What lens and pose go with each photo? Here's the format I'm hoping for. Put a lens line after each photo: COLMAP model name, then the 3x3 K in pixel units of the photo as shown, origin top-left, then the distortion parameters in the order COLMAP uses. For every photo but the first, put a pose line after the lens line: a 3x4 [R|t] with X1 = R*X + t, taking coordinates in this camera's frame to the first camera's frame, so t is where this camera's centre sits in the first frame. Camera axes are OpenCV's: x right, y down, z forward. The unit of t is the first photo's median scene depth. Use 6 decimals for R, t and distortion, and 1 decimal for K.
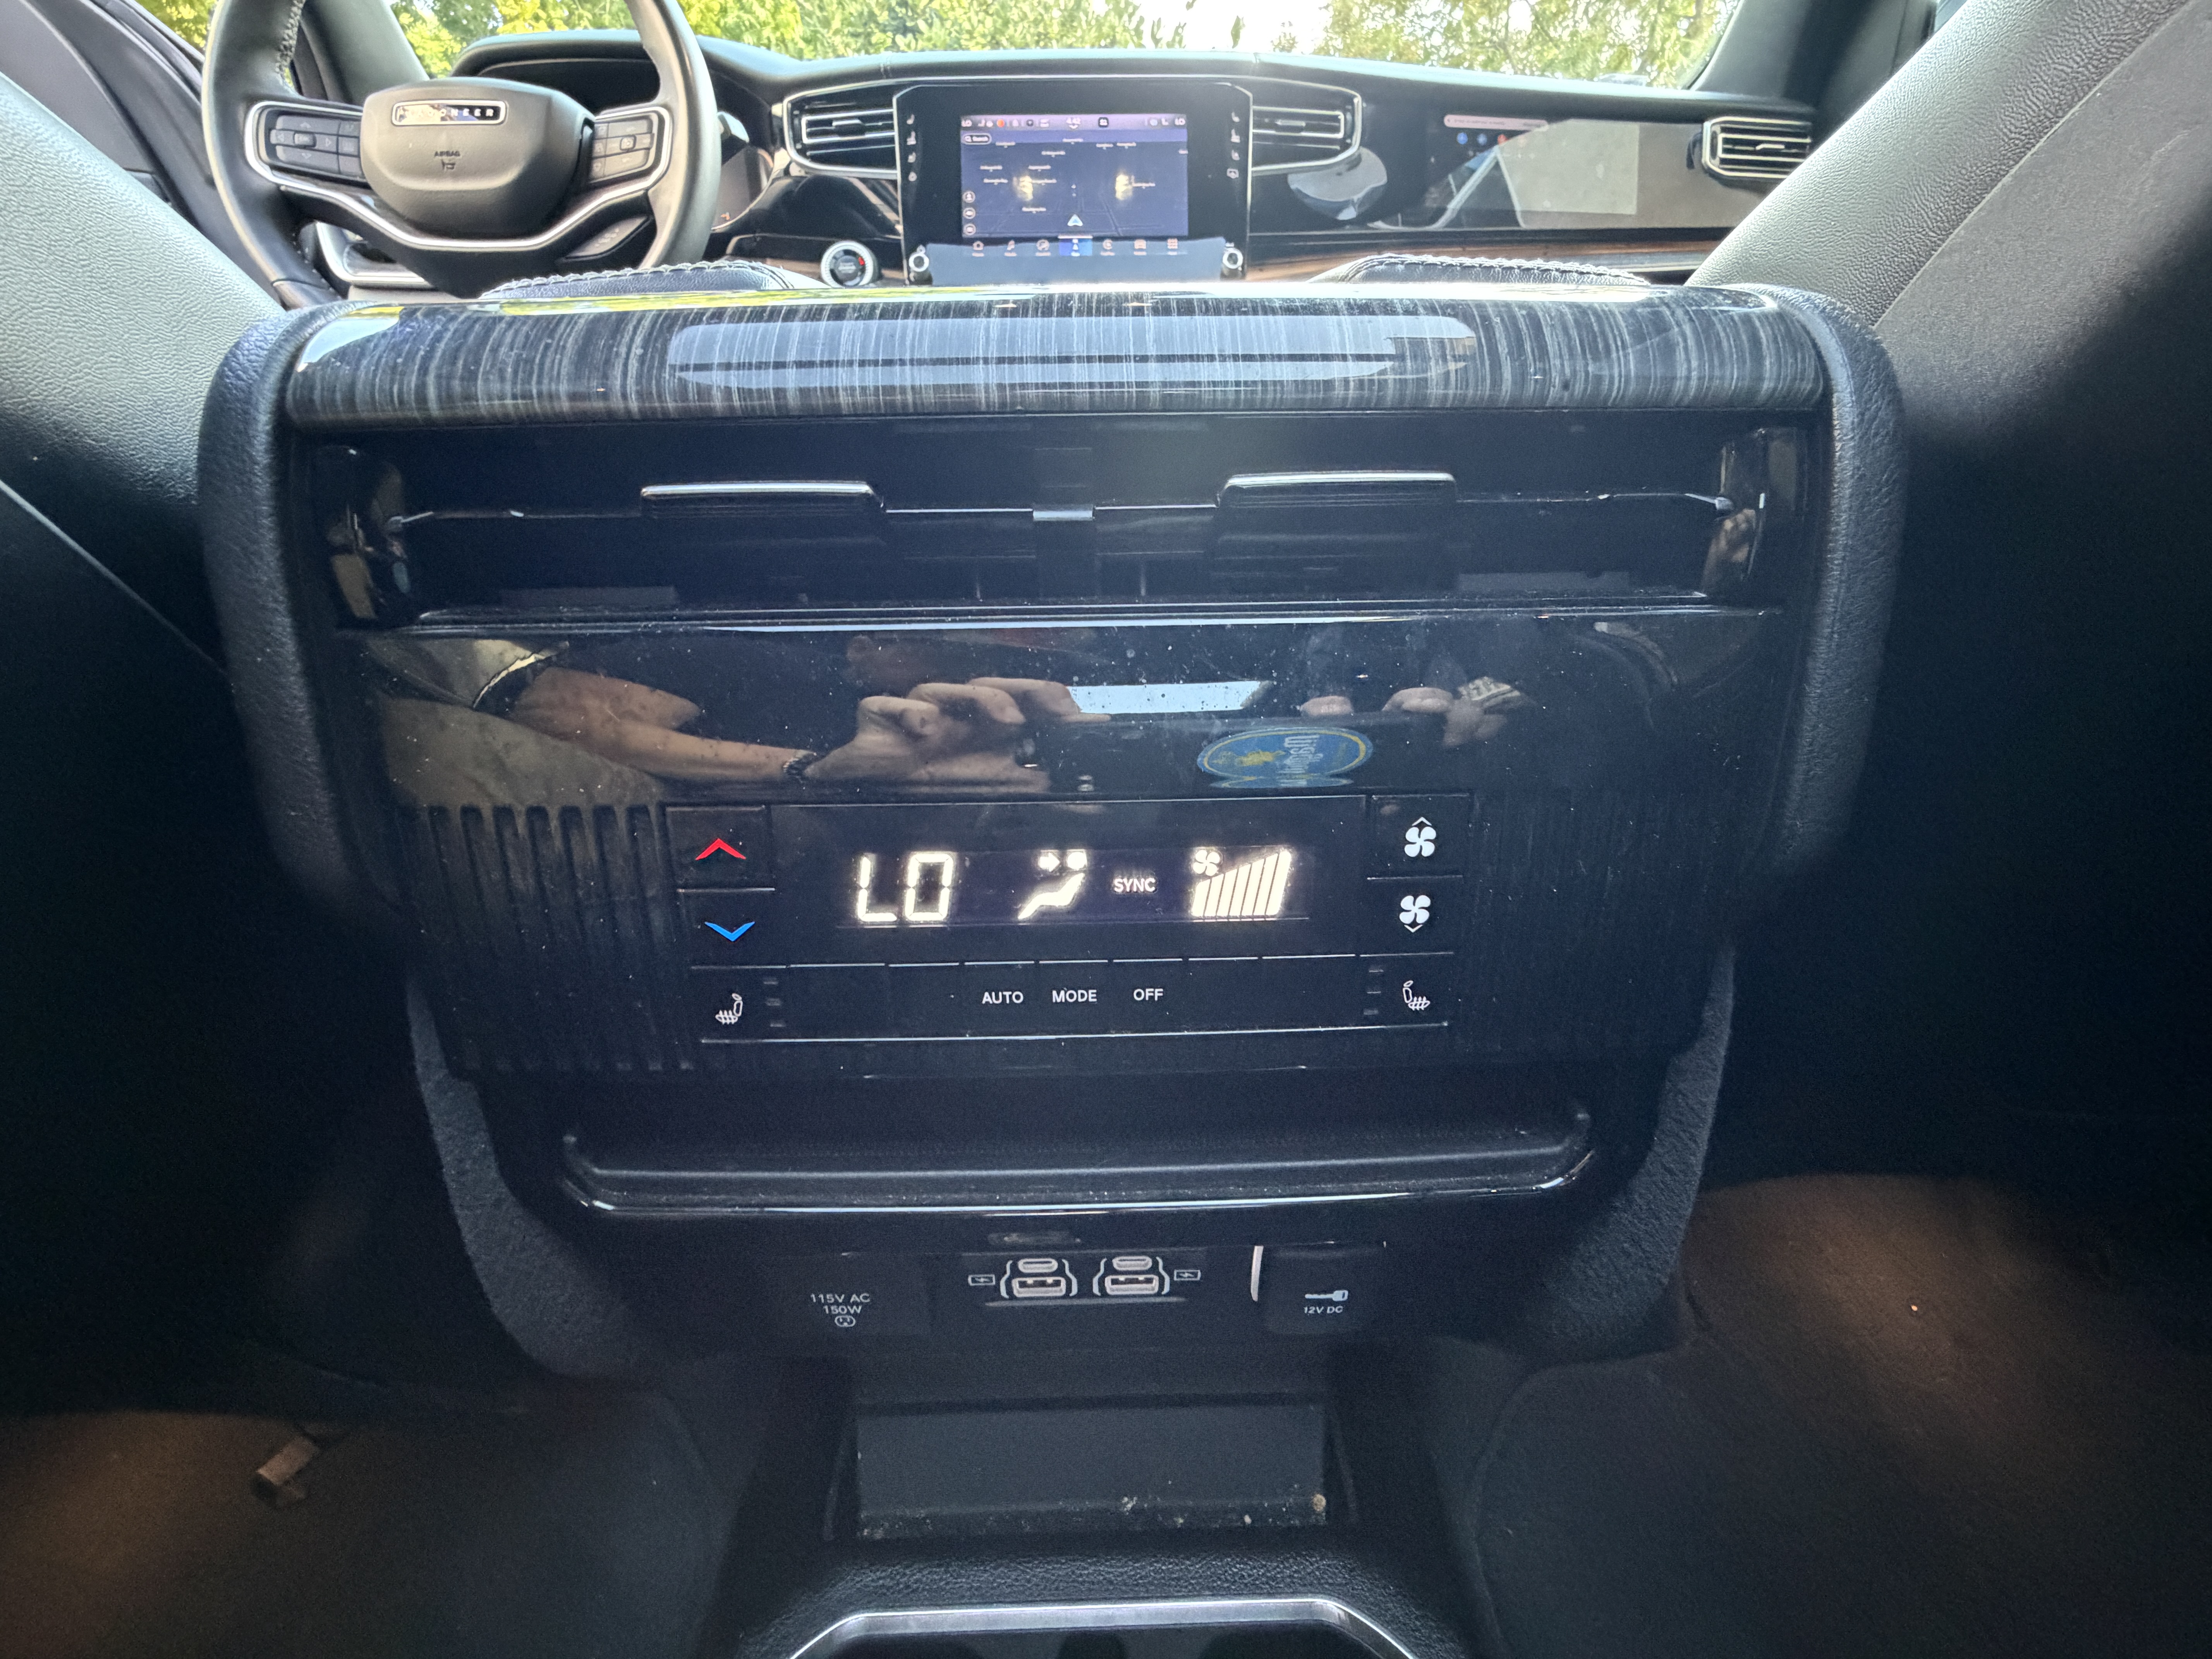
lens RADIAL K [[884.6, 0, 1093.5], [0, 884.6, 836.2], [0, 0, 1]] dist [0.021236, -0.017037]
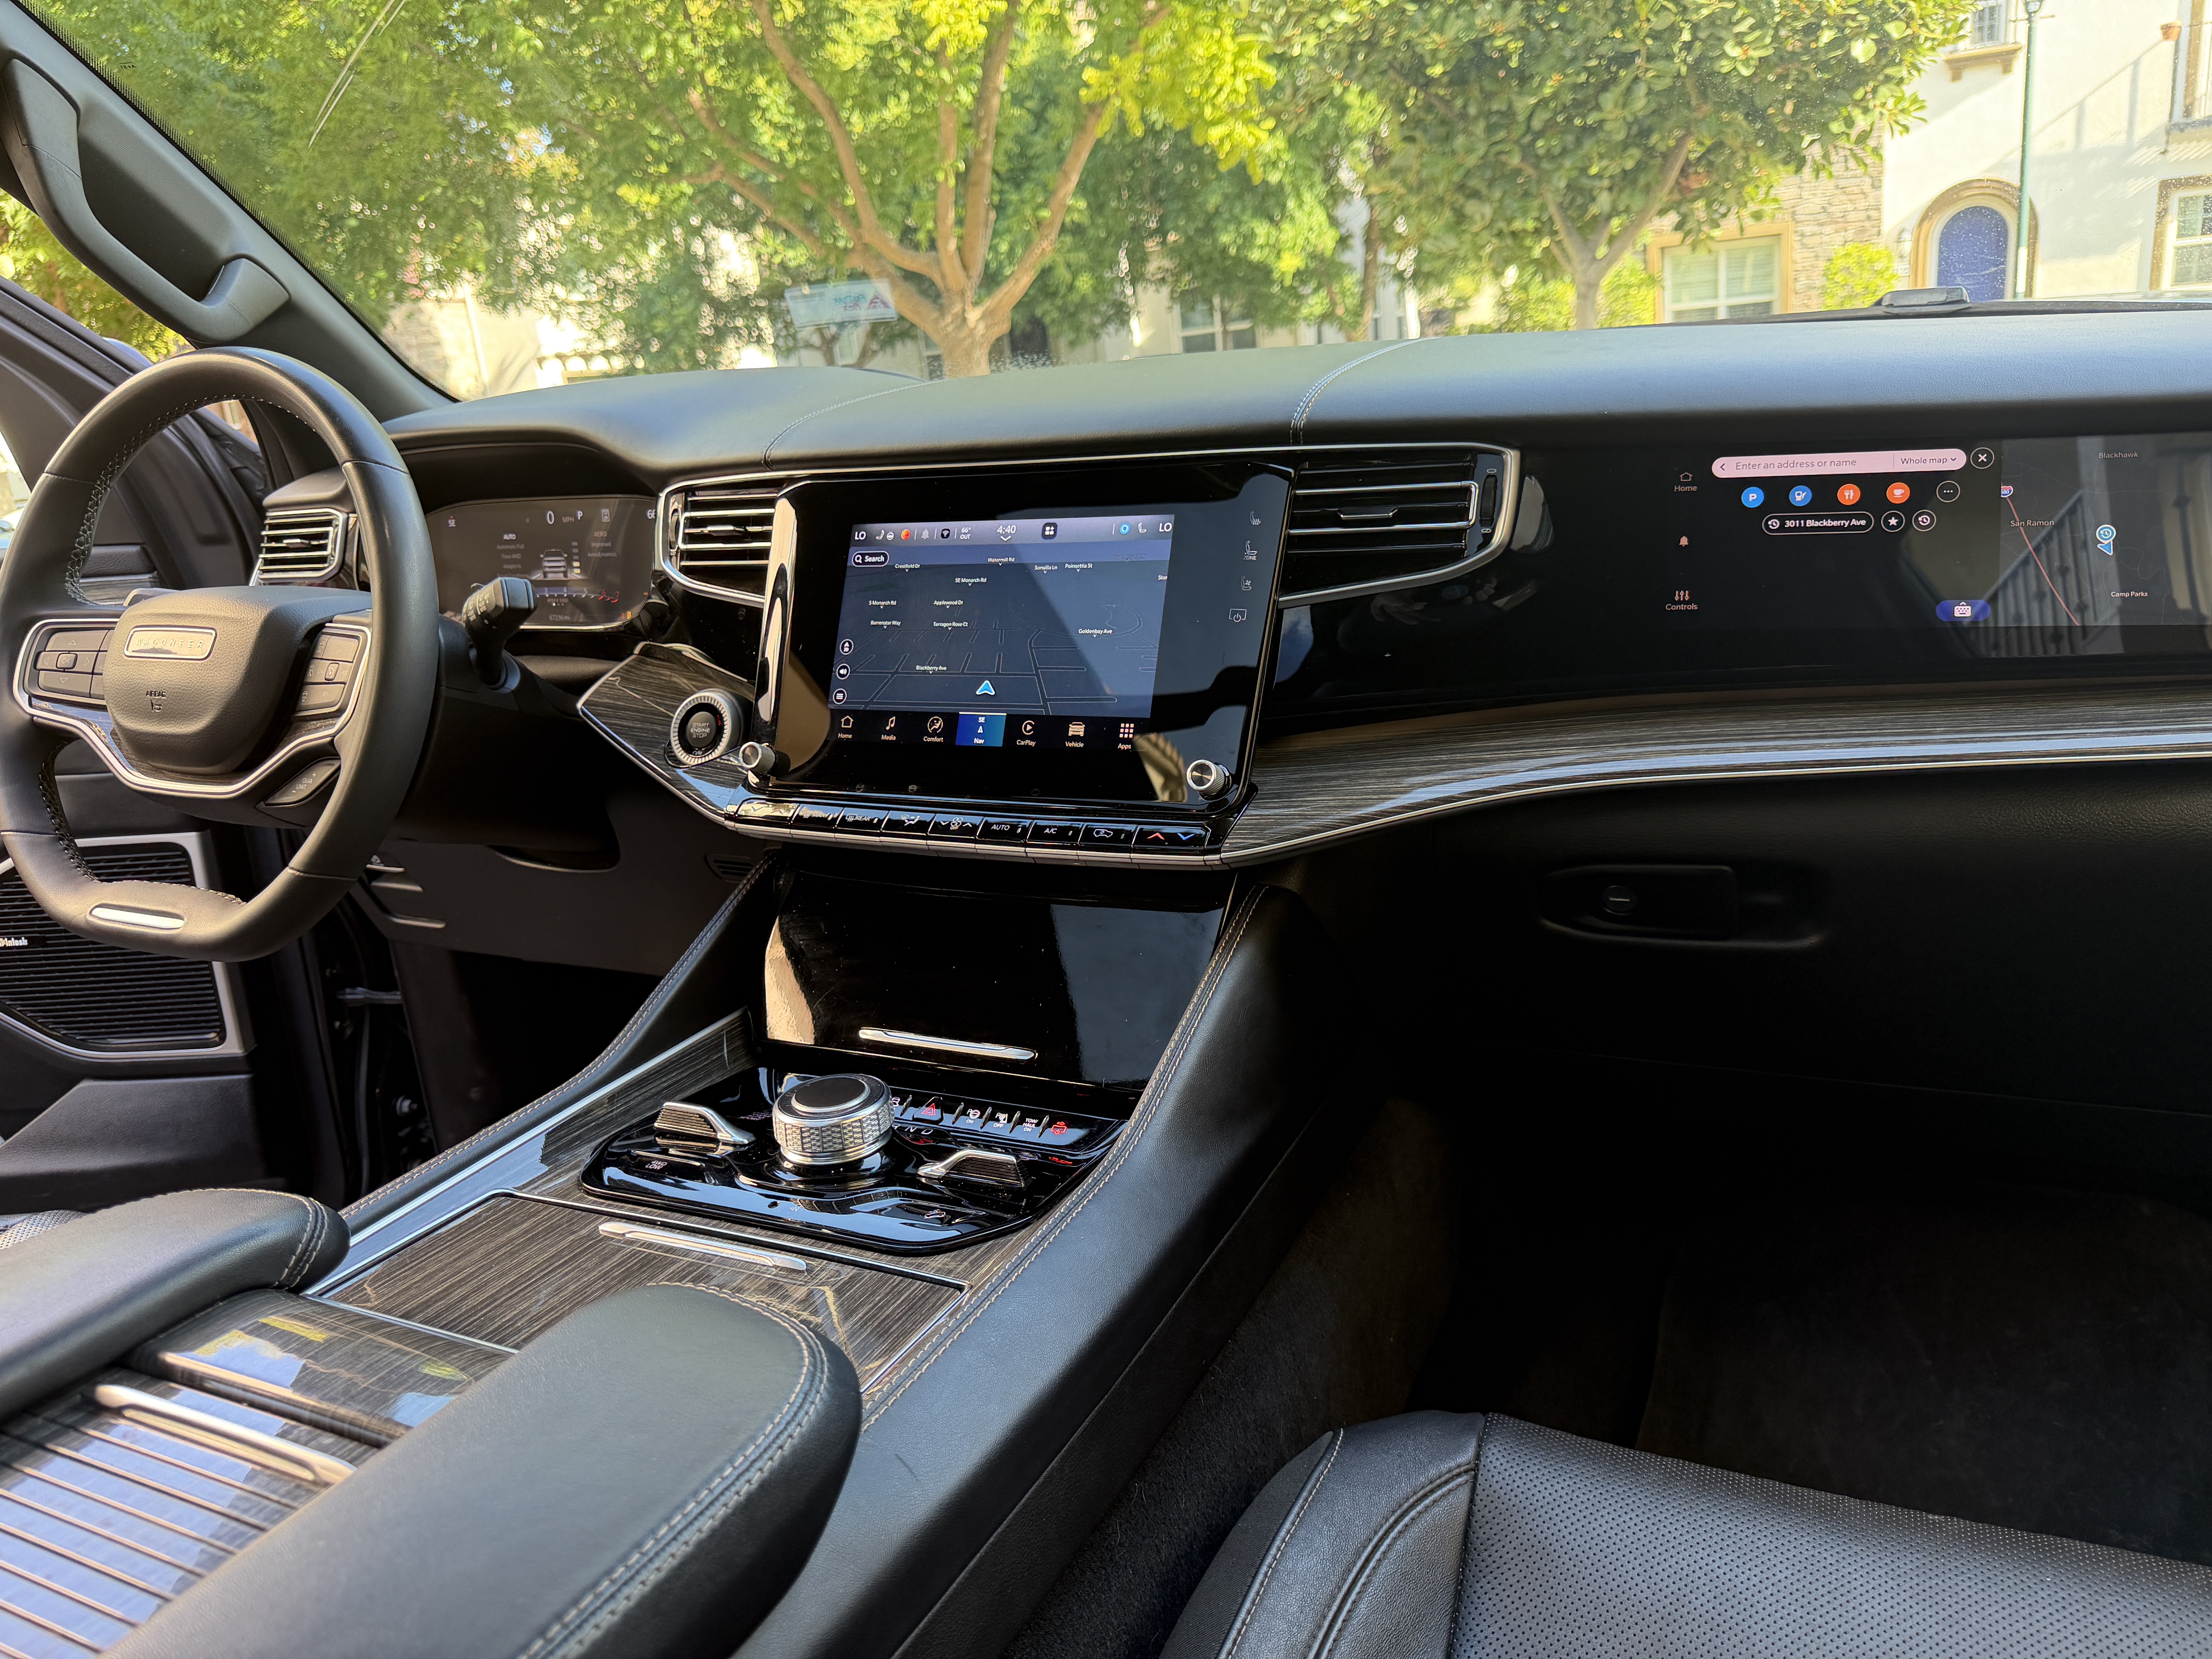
lens RADIAL K [[1530.5, 0, 1110.3], [0, 1530.5, 834.8], [0, 0, 1]] dist [0.098351, -0.099177]
pose [[0.896360, 0.072236, -0.437403, 0.628014], [-0.138721, 0.982792, -0.121972, -0.582048], [0.421065, 0.170007, 0.890956, 0.154718]]
